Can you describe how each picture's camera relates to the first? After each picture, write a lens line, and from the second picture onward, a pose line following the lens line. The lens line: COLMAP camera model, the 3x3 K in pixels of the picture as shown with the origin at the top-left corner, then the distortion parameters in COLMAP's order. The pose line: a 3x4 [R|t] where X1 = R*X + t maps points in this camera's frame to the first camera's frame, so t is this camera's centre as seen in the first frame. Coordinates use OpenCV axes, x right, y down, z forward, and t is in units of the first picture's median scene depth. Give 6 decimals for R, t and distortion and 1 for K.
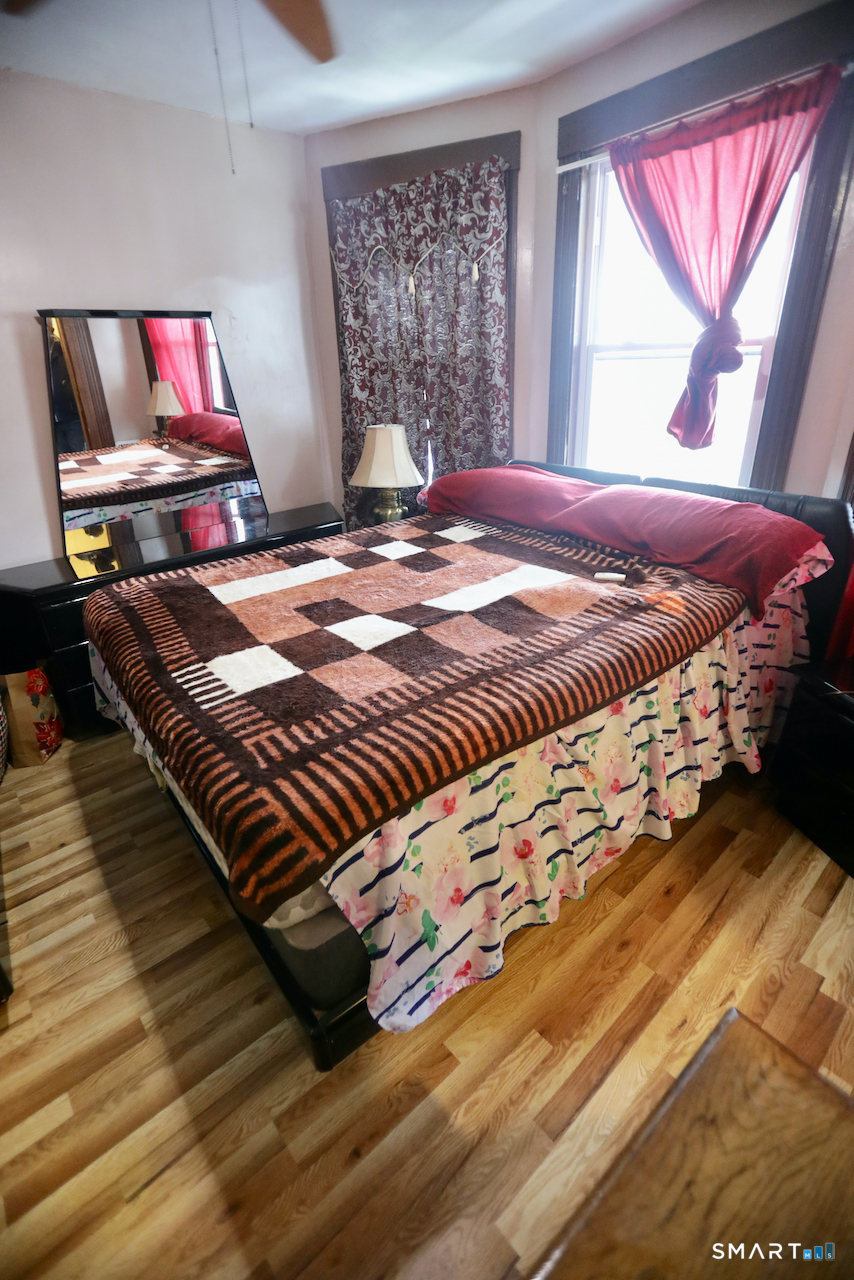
lens RADIAL K [[588.0, 0, 419.2], [0, 588.0, 652.3], [0, 0, 1]] dist [-0.075245, 0.034763]
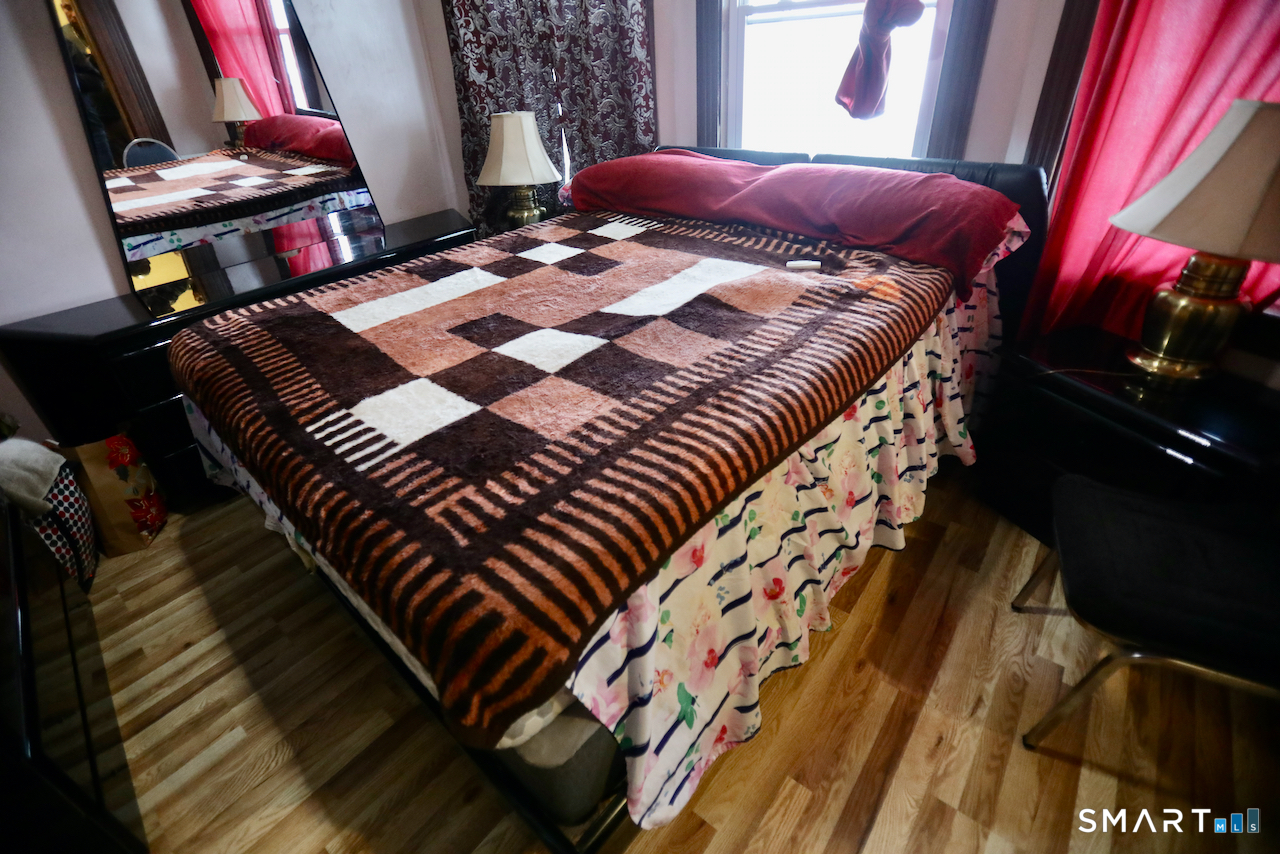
lens RADIAL K [[588.0, 0, 628.6], [0, 588.0, 420.9], [0, 0, 1]] dist [-0.075245, 0.034763]
pose [[0.985504, -0.104350, 0.133762, -0.093256], [0.091300, 0.990765, 0.100245, -0.008226], [-0.142987, -0.086579, 0.985930, 0.166338]]
